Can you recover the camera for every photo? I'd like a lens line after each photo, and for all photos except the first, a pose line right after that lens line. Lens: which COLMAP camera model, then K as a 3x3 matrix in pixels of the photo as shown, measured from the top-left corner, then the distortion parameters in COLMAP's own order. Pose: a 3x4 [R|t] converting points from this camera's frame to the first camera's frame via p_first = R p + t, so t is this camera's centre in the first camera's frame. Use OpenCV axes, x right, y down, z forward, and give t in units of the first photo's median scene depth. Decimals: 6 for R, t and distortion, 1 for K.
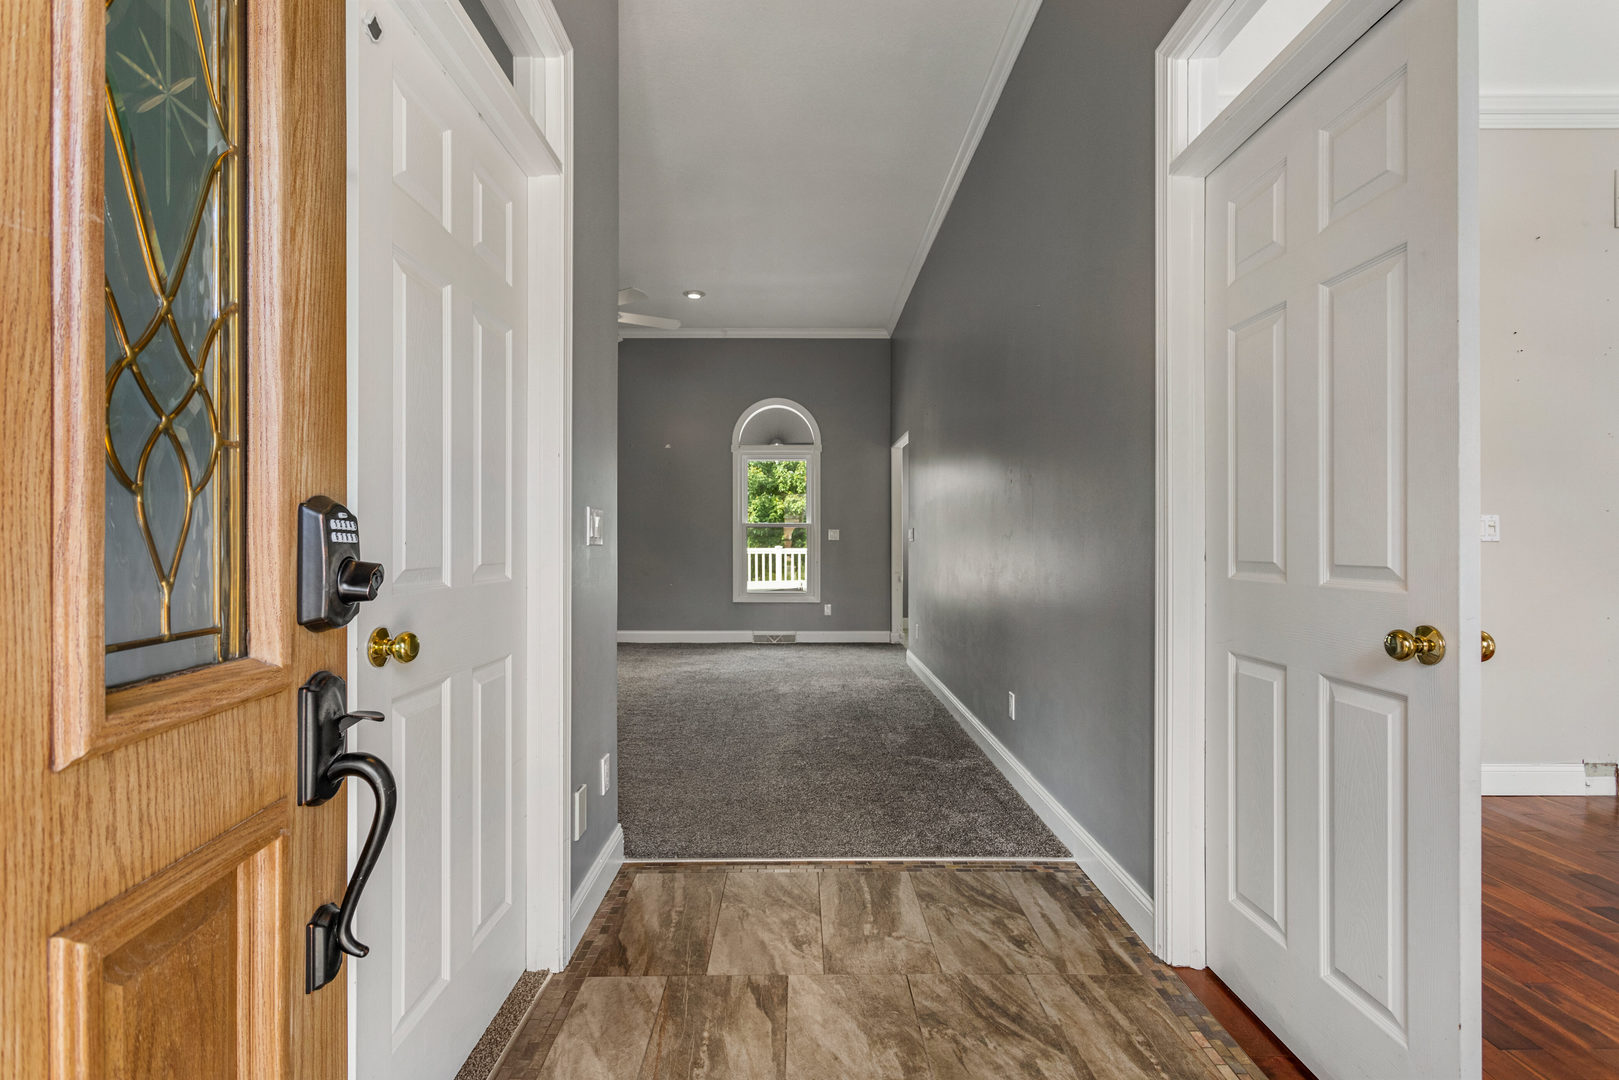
lens RADIAL K [[770.4, 0, 798.4], [0, 770.4, 531.7], [0, 0, 1]] dist [0.006660, -0.000016]
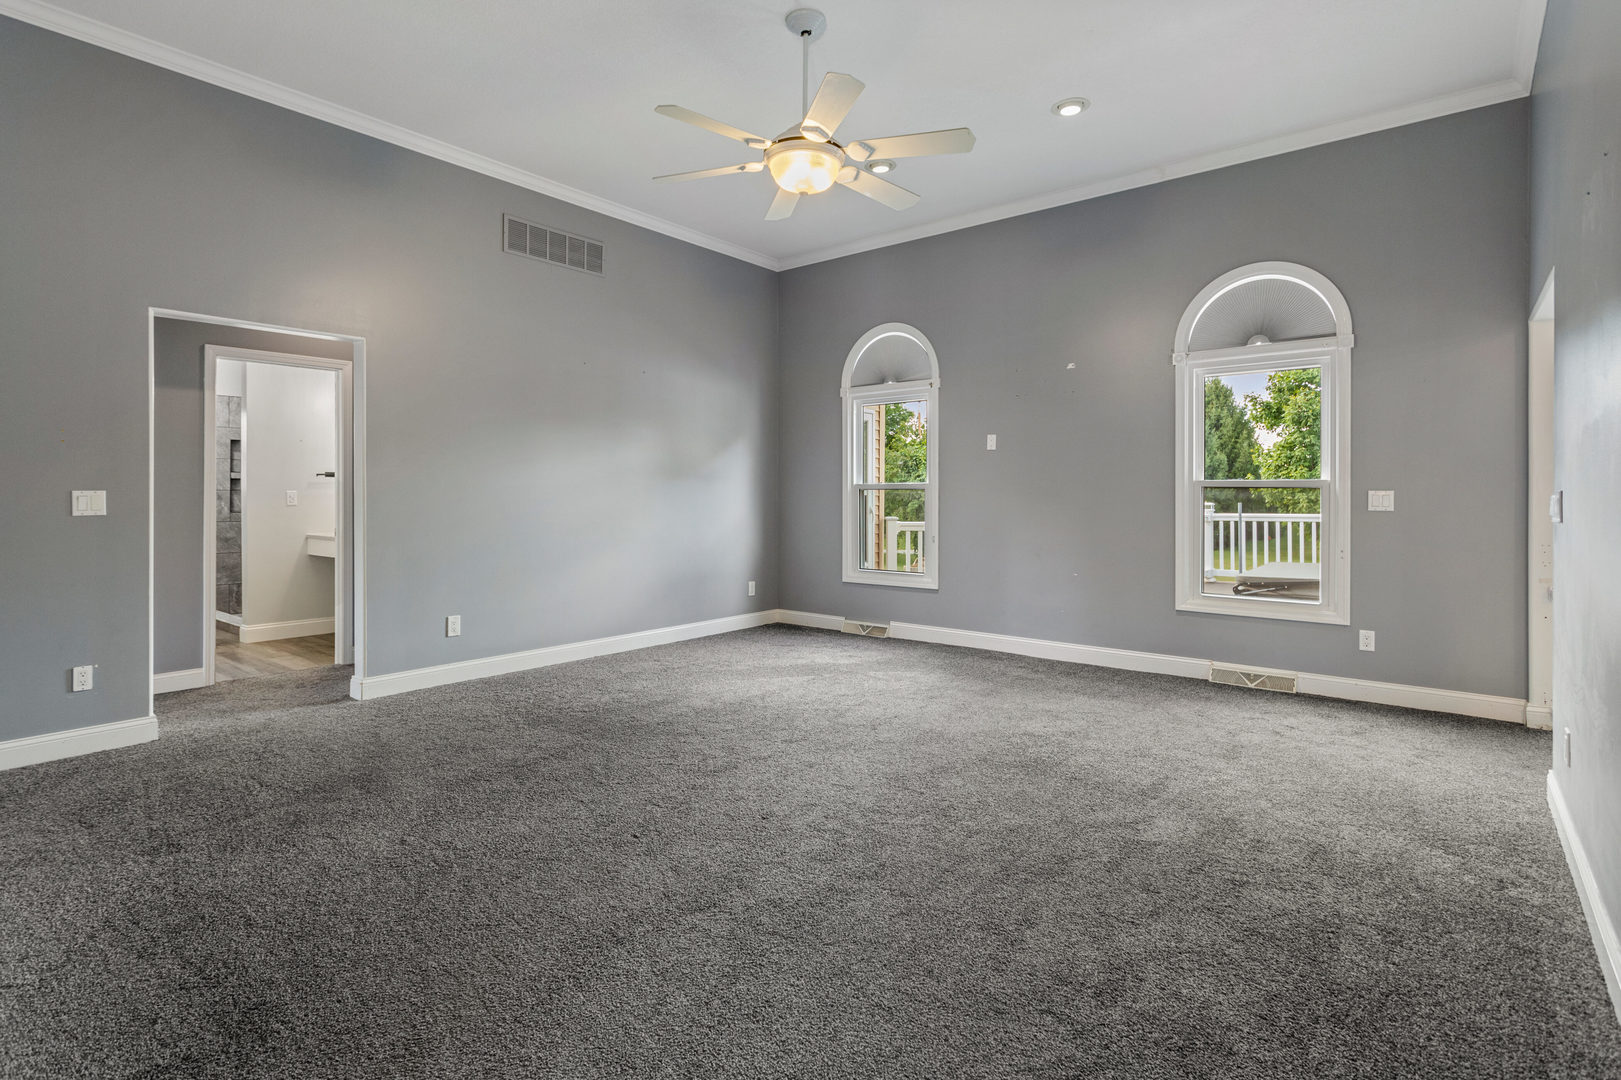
lens RADIAL K [[798.0, 0, 807.5], [0, 798.0, 491.8], [0, 0, 1]] dist [-0.000045, -0.000291]
pose [[0.778172, 0.003997, -0.628038, 0.083486], [-0.000050, 0.999980, 0.006302, -0.005728], [0.628051, -0.004873, 0.778157, 0.322605]]
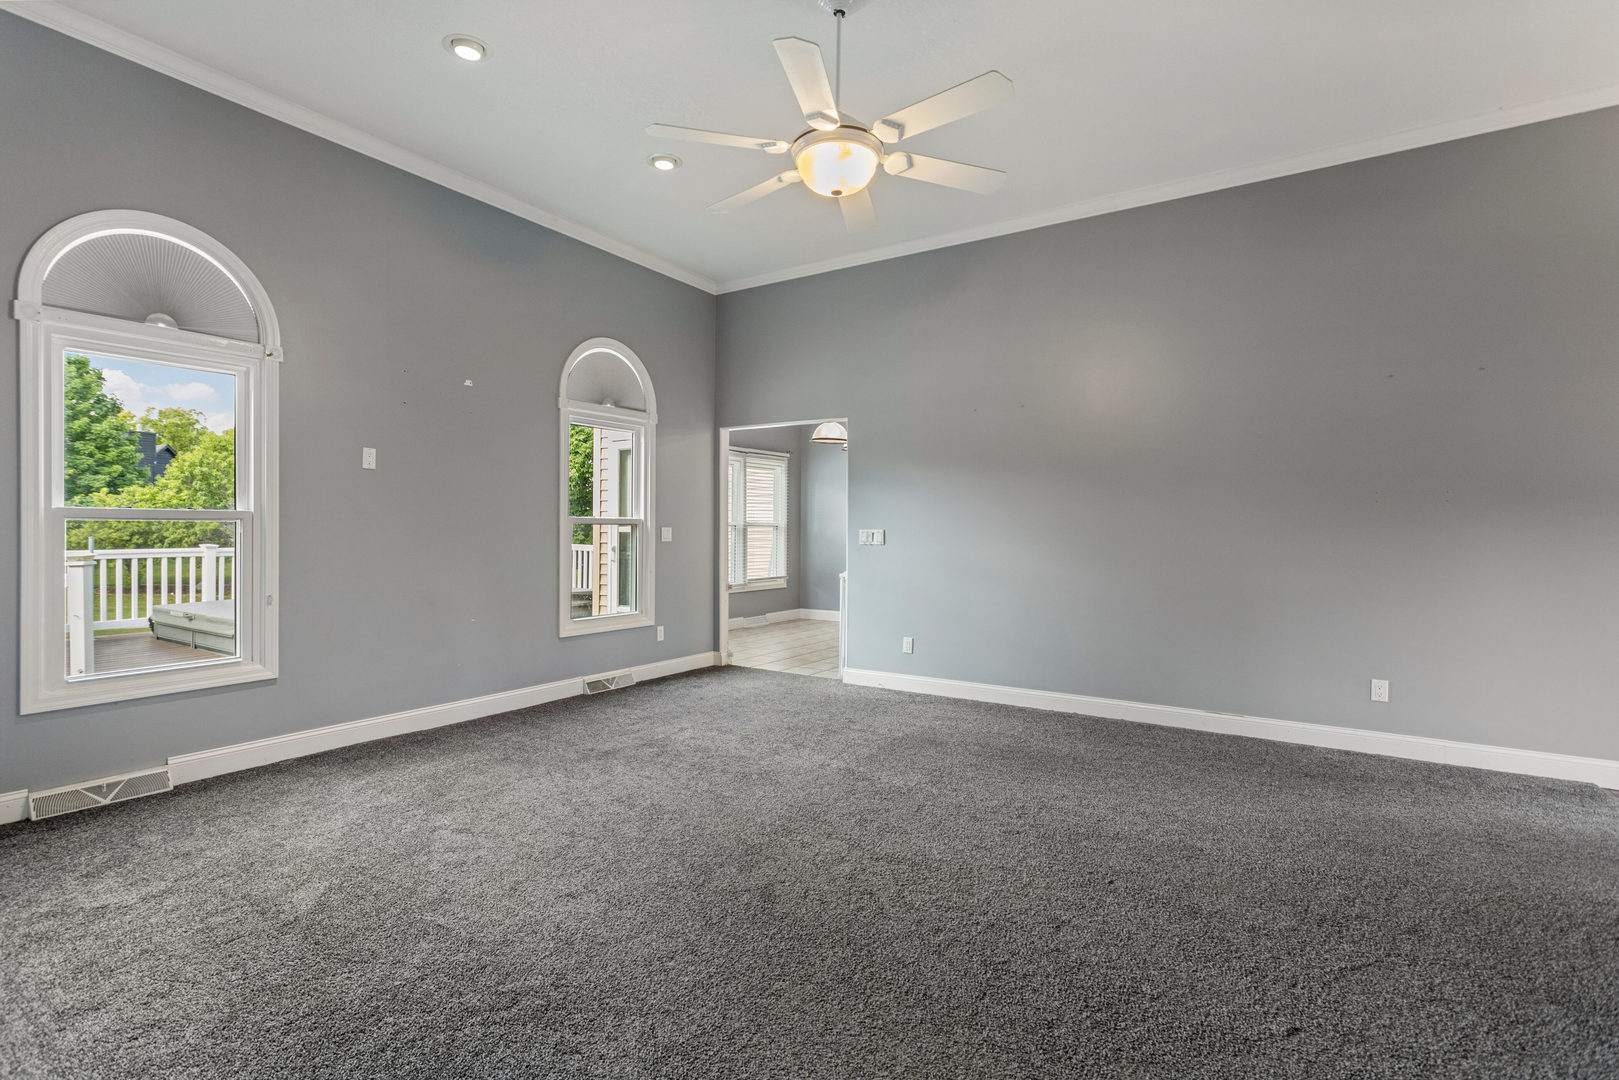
lens RADIAL K [[770.4, 0, 798.4], [0, 770.4, 531.7], [0, 0, 1]] dist [0.006660, -0.000016]
pose [[0.553171, 0.006154, 0.833045, -0.522520], [-0.016380, 0.999860, 0.003490, -0.003656], [-0.832906, -0.015576, 0.553195, 0.470721]]
